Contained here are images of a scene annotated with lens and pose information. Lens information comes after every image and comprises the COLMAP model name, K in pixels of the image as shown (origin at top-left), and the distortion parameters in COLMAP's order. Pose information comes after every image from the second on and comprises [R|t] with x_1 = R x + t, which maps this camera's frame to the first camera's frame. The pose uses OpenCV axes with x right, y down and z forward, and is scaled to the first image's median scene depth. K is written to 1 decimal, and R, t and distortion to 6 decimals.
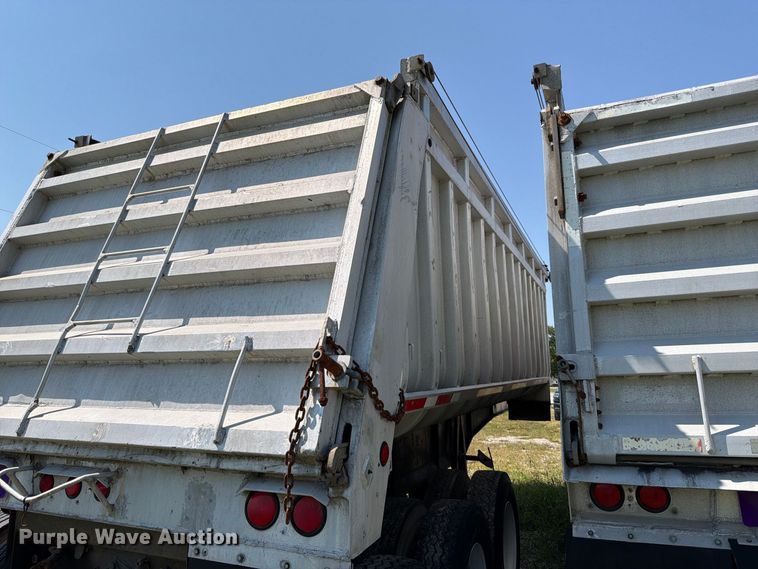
lens RADIAL K [[536.2, 0, 379.0], [0, 536.2, 284.5], [0, 0, 1]] dist [0.060493, -0.090515]
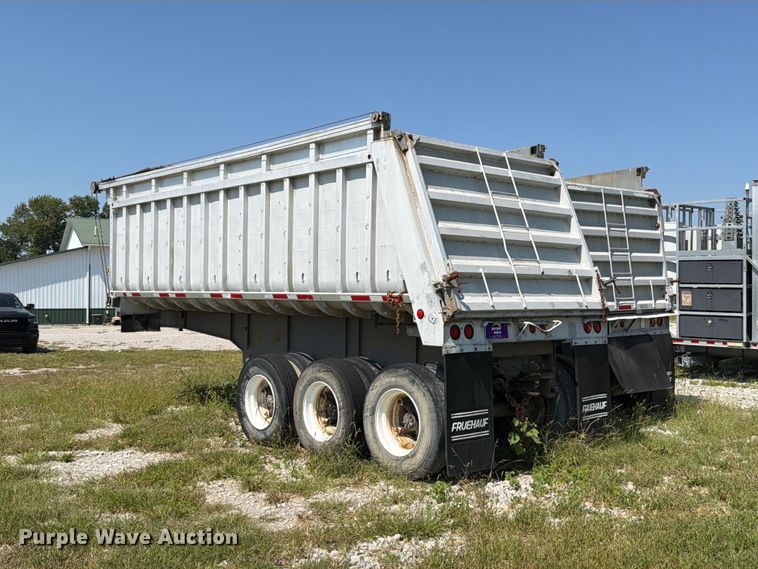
lens RADIAL K [[781.5, 0, 382.4], [0, 781.5, 291.0], [0, 0, 1]] dist [0.178016, -0.388765]
pose [[0.434107, 0.011297, 0.900791, -4.008935], [-0.149155, 0.987022, 0.059502, 0.098107], [-0.888428, -0.160188, 0.430158, 0.112645]]
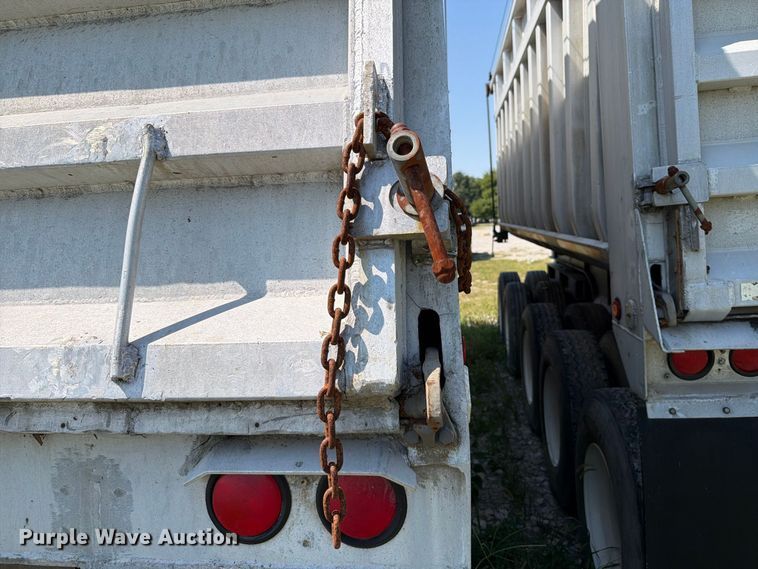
lens RADIAL K [[536.2, 0, 379.0], [0, 536.2, 284.5], [0, 0, 1]] dist [0.060493, -0.090515]
pose [[0.963357, -0.078113, 0.256595, -0.178603], [0.004748, 0.961471, 0.274864, 0.093636], [-0.268179, -0.263574, 0.926611, 0.495855]]
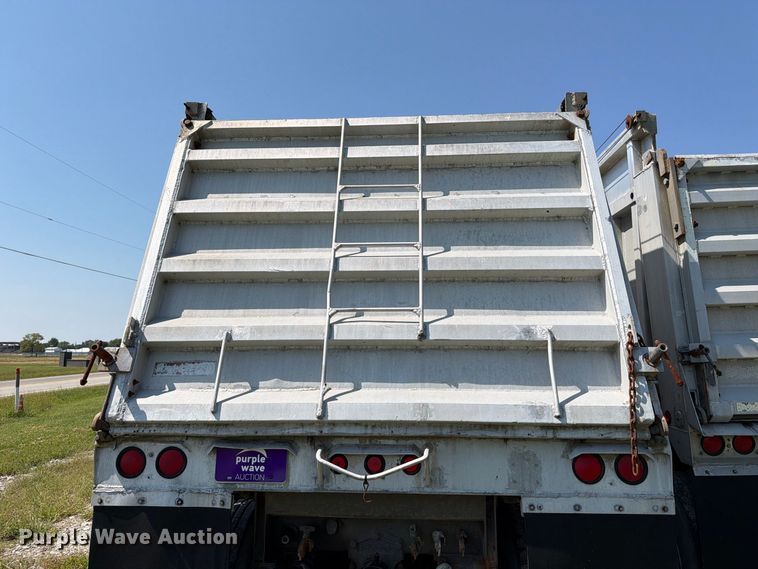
lens RADIAL K [[536.2, 0, 379.0], [0, 536.2, 284.5], [0, 0, 1]] dist [0.060493, -0.090515]
pose [[0.941760, 0.042292, 0.333615, -0.929449], [-0.057224, 0.997746, 0.035054, -0.020914], [-0.331380, -0.052104, 0.942058, 0.001307]]
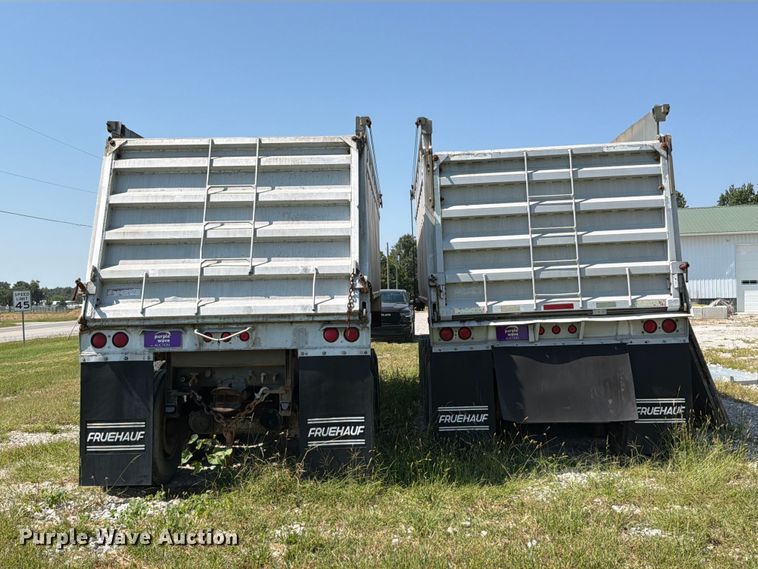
lens RADIAL K [[781.5, 0, 382.4], [0, 781.5, 291.0], [0, 0, 1]] dist [0.178016, -0.388765]
pose [[0.927626, -0.015767, 0.373177, -1.150445], [-0.042031, 0.988356, 0.146238, -0.288223], [-0.371137, -0.151339, 0.916163, -2.061360]]
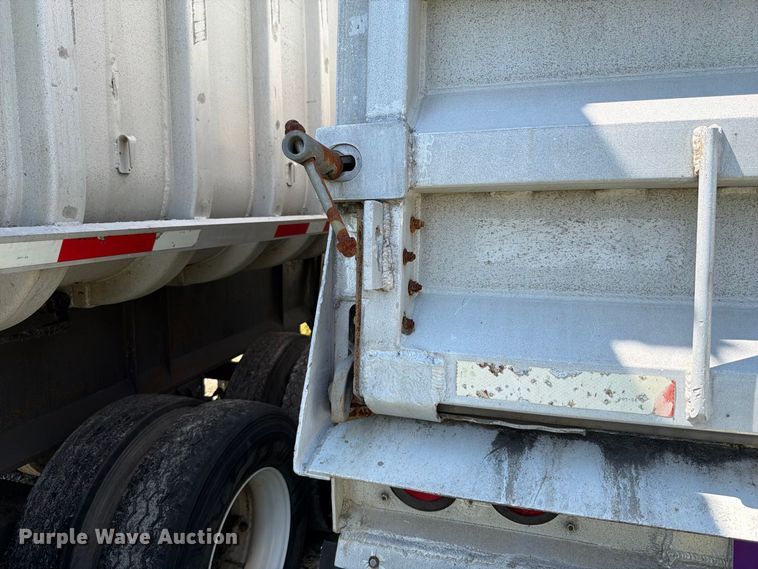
lens RADIAL K [[536.2, 0, 379.0], [0, 536.2, 284.5], [0, 0, 1]] dist [0.060493, -0.090515]
pose [[0.993995, 0.002895, 0.109383, 0.367797], [-0.036167, 0.952157, 0.303461, 0.132032], [-0.103271, -0.305595, 0.946545, 0.703996]]
